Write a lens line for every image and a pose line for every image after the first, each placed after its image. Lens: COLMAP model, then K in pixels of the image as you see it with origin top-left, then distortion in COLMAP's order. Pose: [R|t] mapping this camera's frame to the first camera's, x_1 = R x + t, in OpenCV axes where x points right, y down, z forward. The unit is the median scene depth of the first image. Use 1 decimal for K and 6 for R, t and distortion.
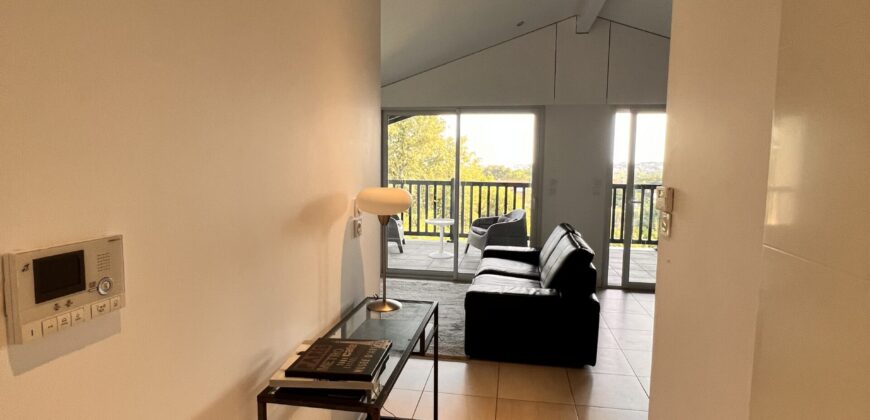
lens RADIAL K [[472.8, 0, 435.0], [0, 472.8, 210.0], [0, 0, 1]] dist [-0.000508, 0.000025]
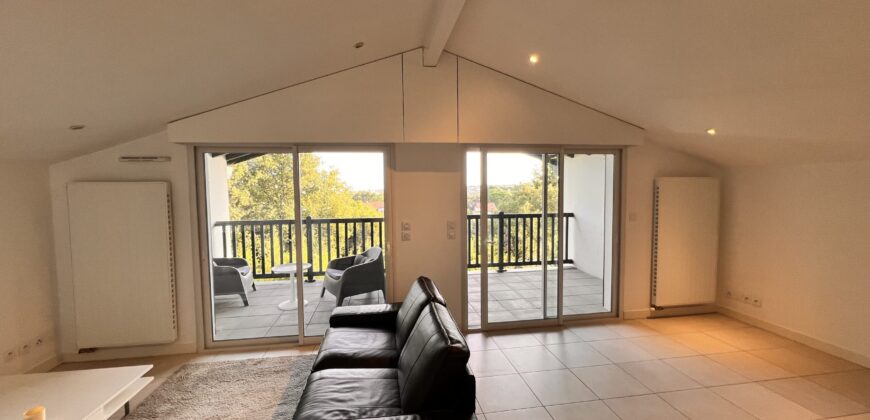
lens RADIAL K [[348.9, 0, 435.0], [0, 348.9, 210.0], [0, 0, 1]] dist [0.000472, 0.000042]
pose [[0.947051, -0.044409, 0.317997, 0.068362], [0.056168, 0.998031, -0.027900, -0.054601], [-0.316132, 0.044284, 0.947681, 0.268580]]
